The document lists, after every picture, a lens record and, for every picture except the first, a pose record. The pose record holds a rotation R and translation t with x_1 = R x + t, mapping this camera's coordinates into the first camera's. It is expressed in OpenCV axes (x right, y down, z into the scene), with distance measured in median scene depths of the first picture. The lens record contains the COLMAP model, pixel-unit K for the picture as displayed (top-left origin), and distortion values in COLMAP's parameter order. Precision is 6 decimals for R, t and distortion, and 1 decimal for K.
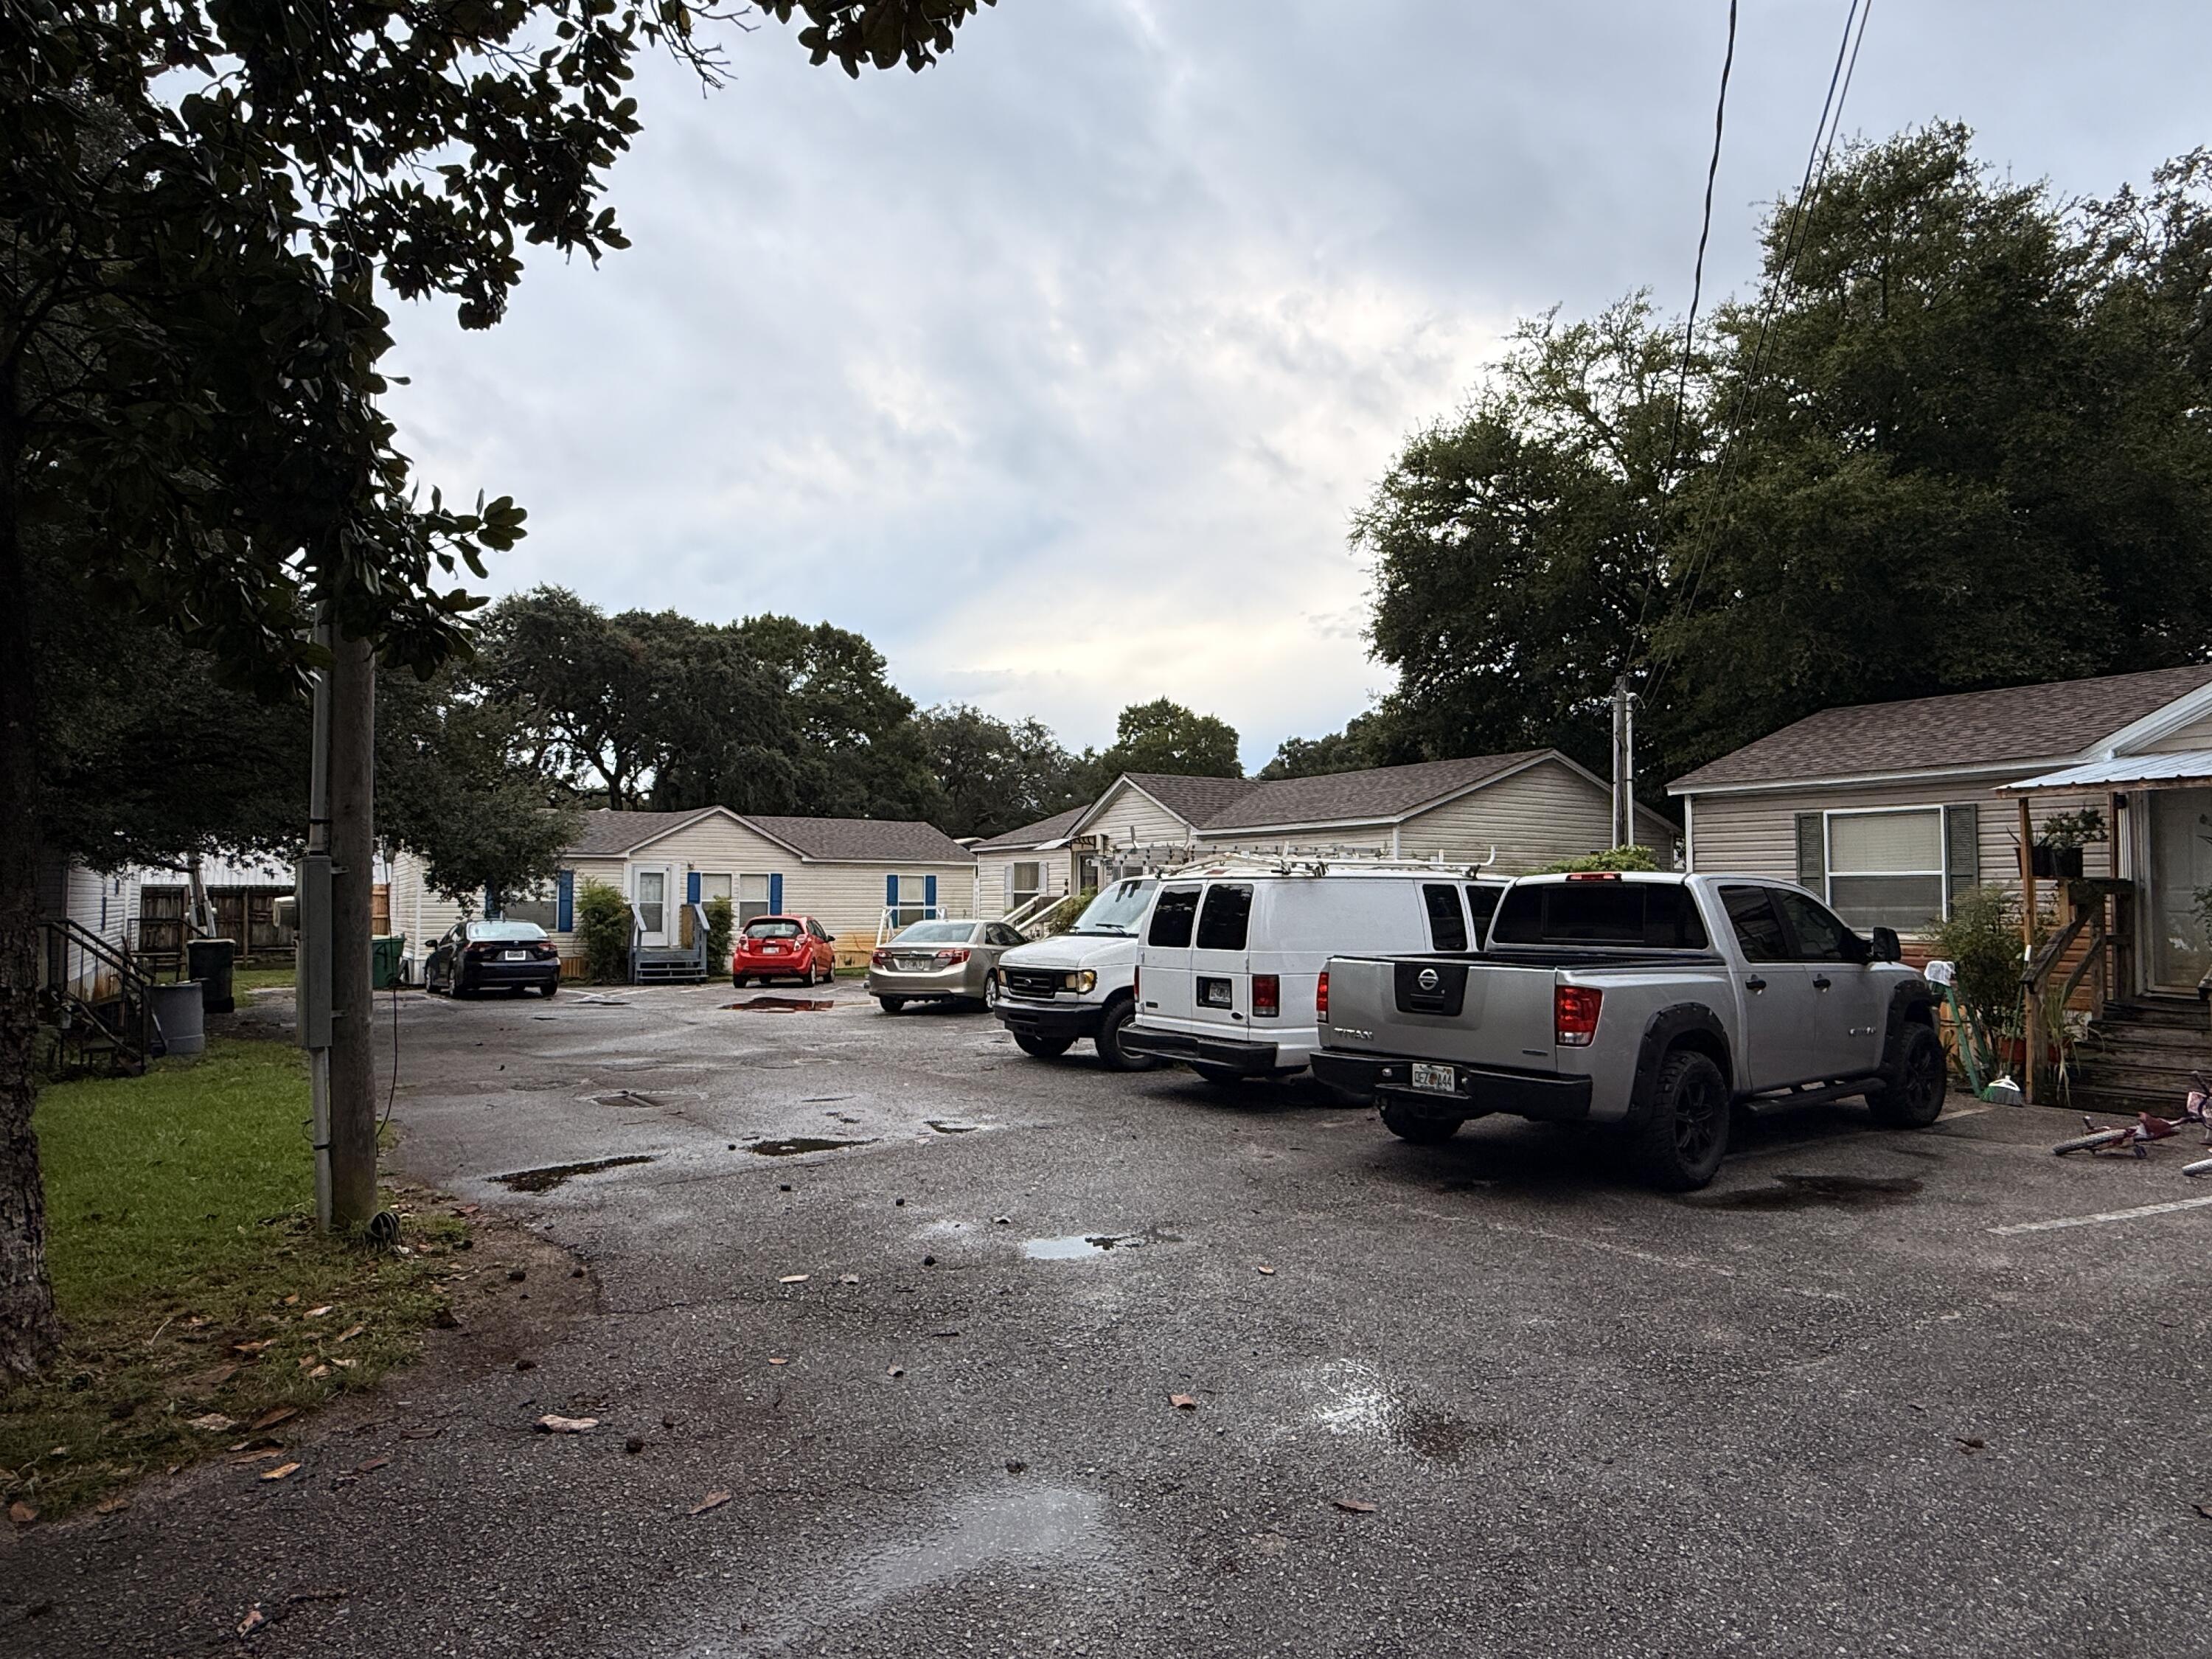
lens RADIAL K [[1286.0, 0, 1110.5], [0, 1286.0, 842.6], [0, 0, 1]] dist [-0.001444, -0.002528]
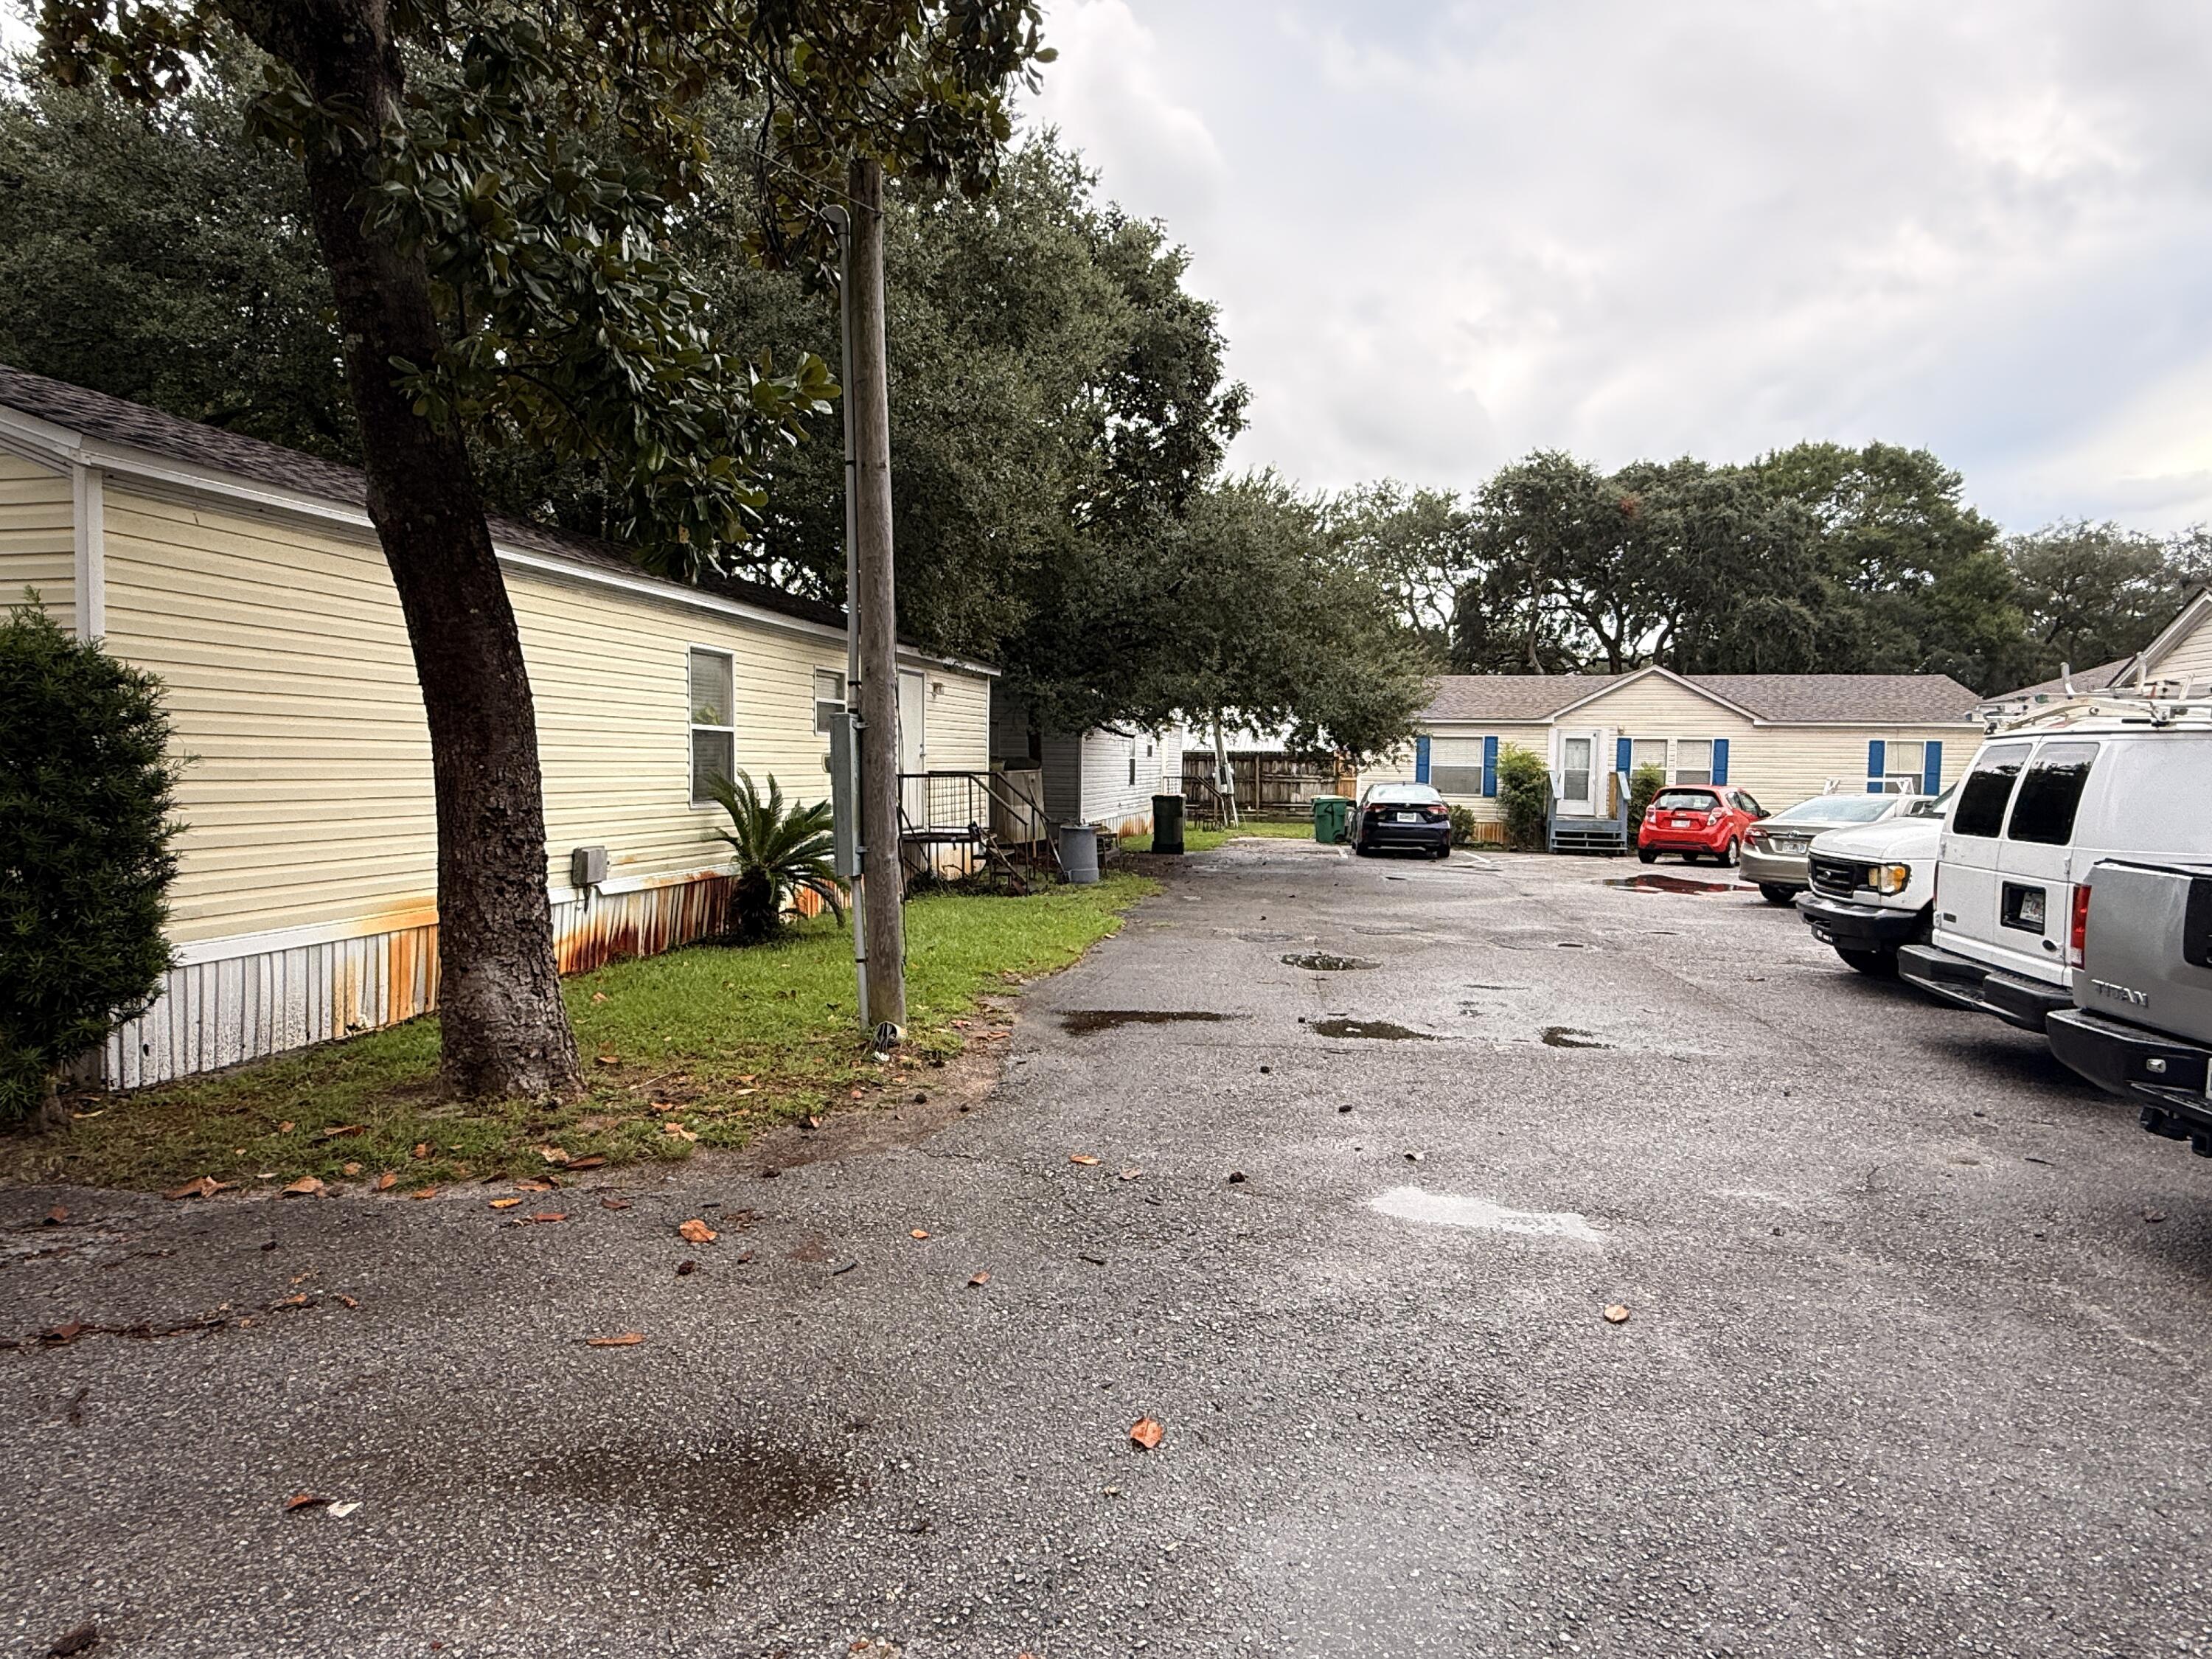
lens RADIAL K [[1286.0, 0, 1106.3], [0, 1286.0, 817.6], [0, 0, 1]] dist [-0.001444, -0.002528]
pose [[0.694265, 0.040465, -0.718581, 0.090155], [0.018201, 0.997112, 0.073734, 0.005409], [0.719490, -0.064270, 0.691523, 0.082798]]
